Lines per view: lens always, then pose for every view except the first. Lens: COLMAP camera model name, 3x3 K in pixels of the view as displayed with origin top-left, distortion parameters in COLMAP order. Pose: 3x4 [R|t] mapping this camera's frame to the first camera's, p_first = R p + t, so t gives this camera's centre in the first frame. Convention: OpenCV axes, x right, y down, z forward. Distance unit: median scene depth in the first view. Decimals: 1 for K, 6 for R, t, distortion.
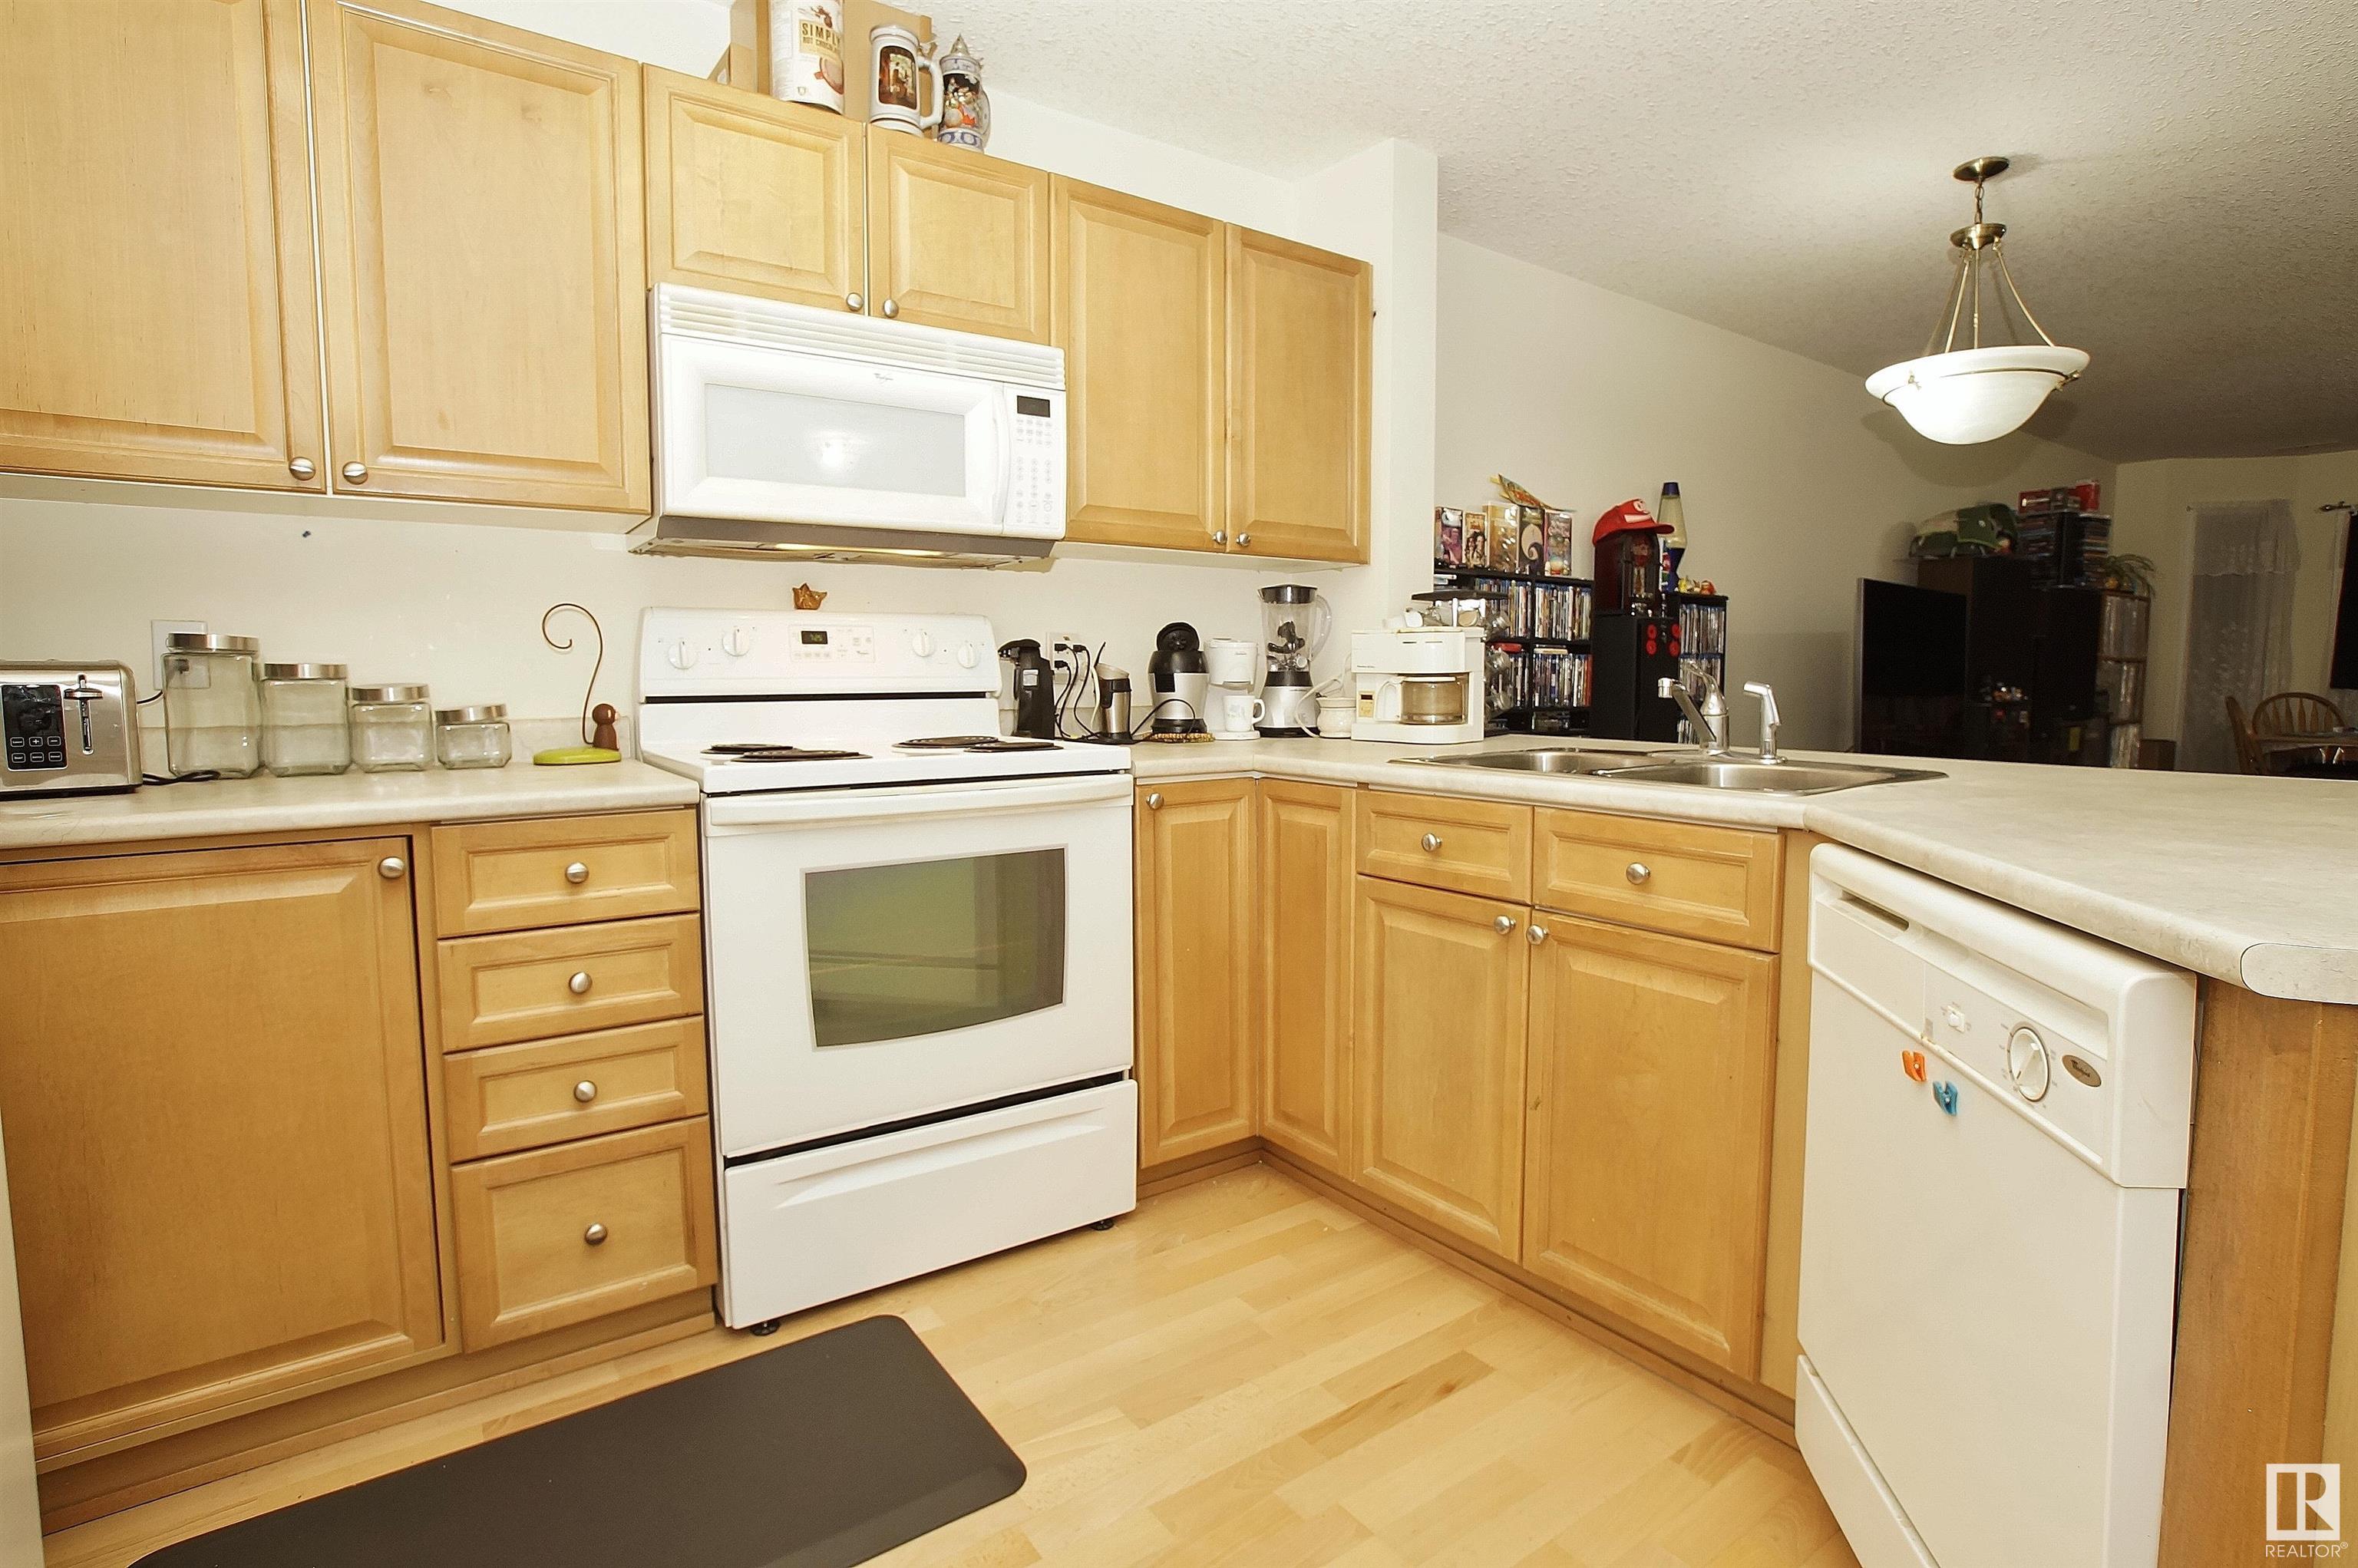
lens RADIAL K [[1148.6, 0, 1202.3], [0, 1148.6, 769.8], [0, 0, 1]] dist [-0.064017, 0.029486]
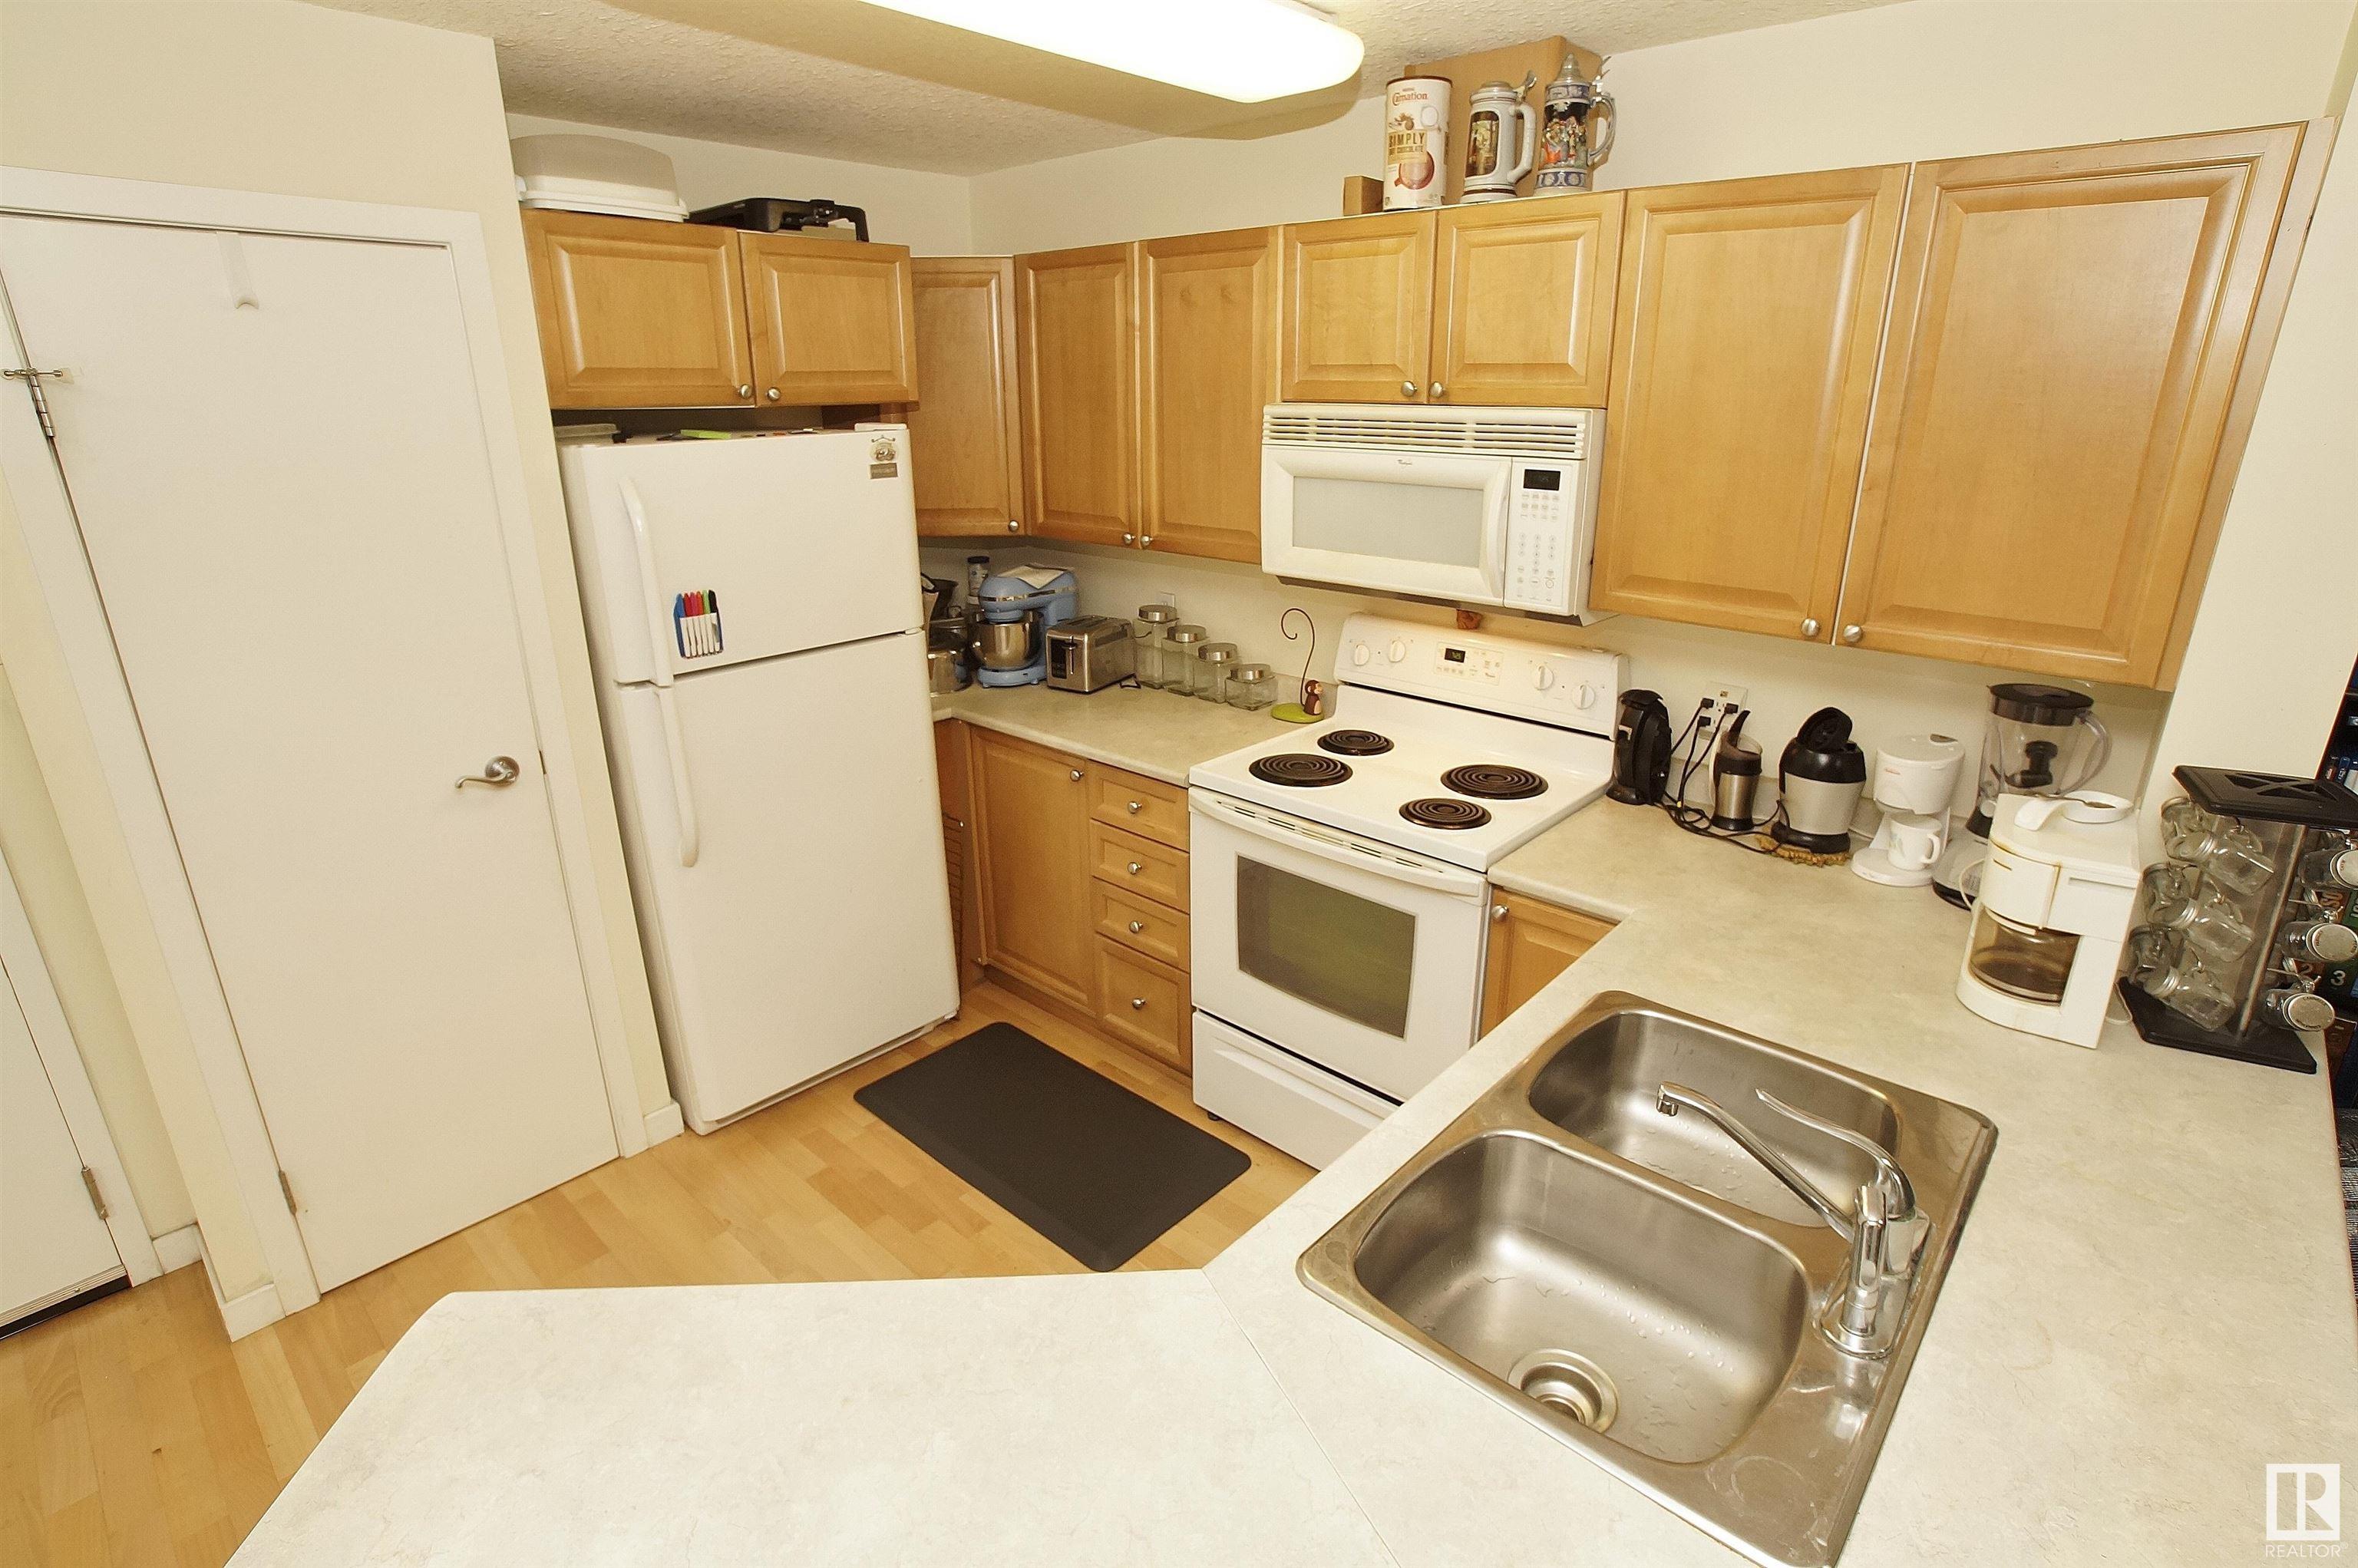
lens RADIAL K [[1148.6, 0, 1211.2], [0, 1148.6, 766.0], [0, 0, 1]] dist [-0.064017, 0.029486]
pose [[0.221811, 0.314635, -0.922932, 0.836389], [-0.080561, 0.949188, 0.304224, -0.402426], [0.971756, 0.006872, 0.235888, 0.568677]]
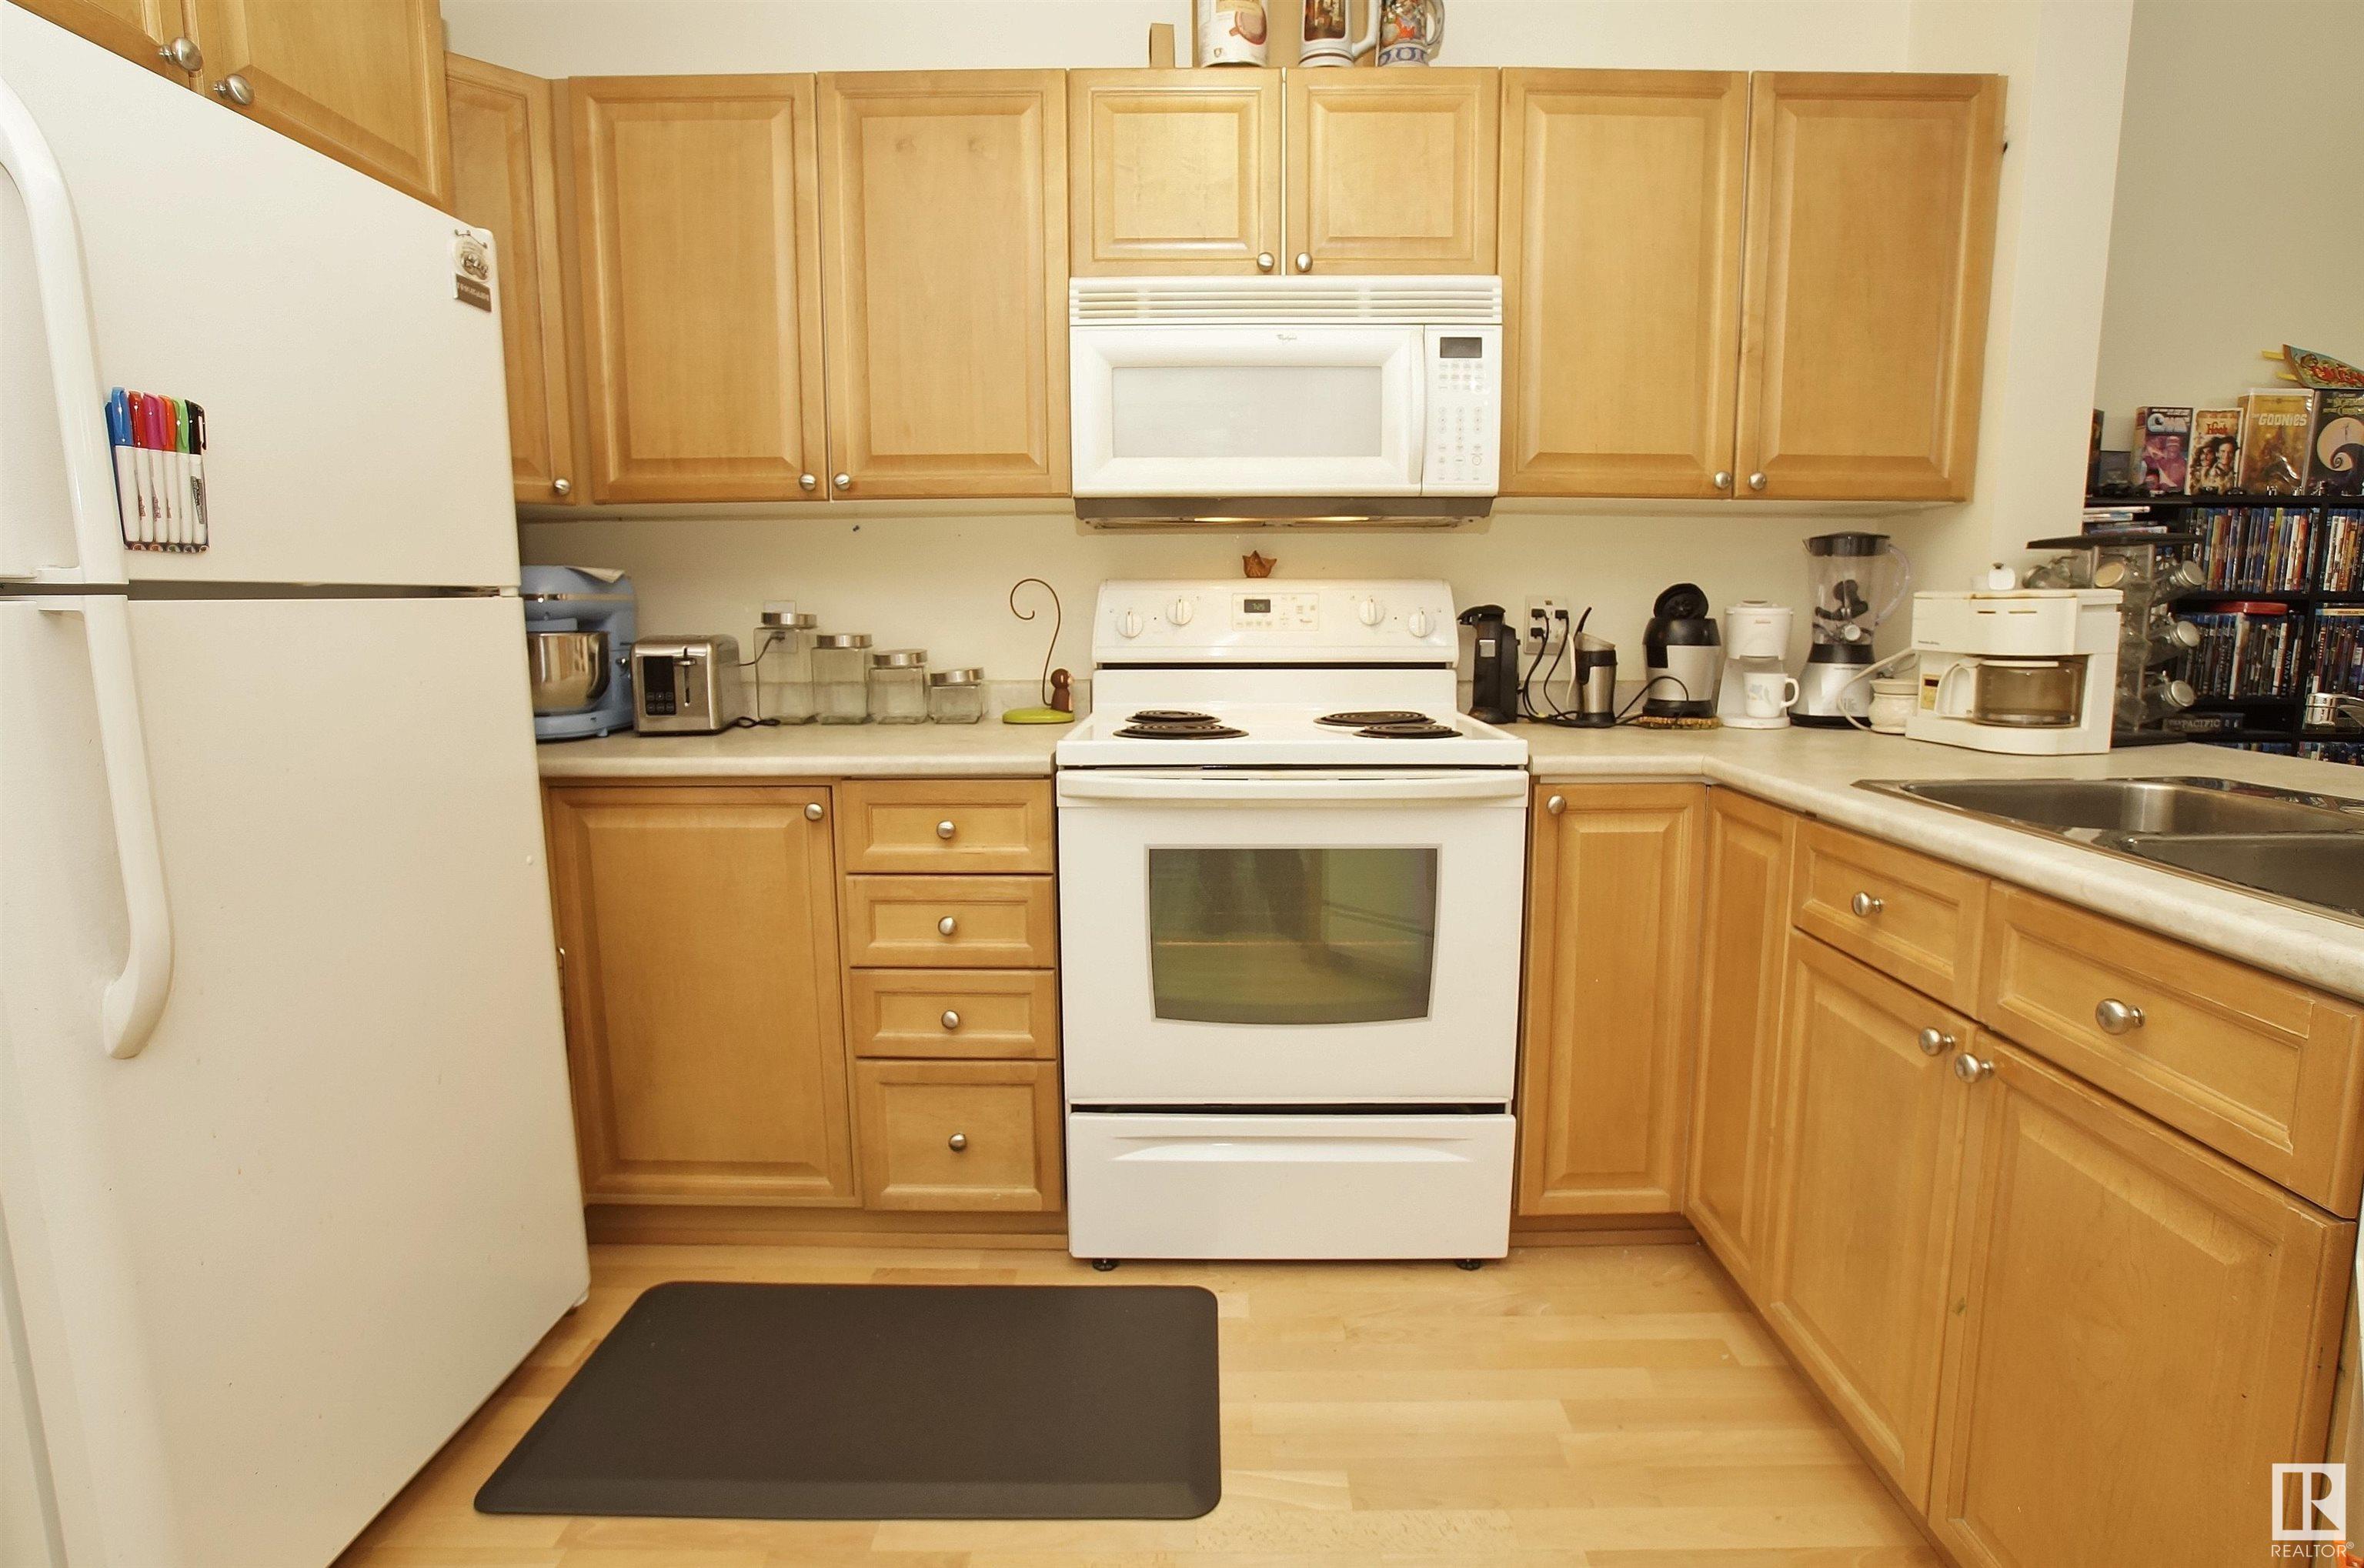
lens RADIAL K [[1151.4, 0, 1209.5], [0, 1151.4, 767.2], [0, 0, 1]] dist [-0.064017, 0.029486]
pose [[0.813672, 0.079555, -0.575854, 0.256784], [-0.047018, 0.996353, 0.071211, -0.052802], [0.579419, -0.030866, 0.814445, 0.173061]]
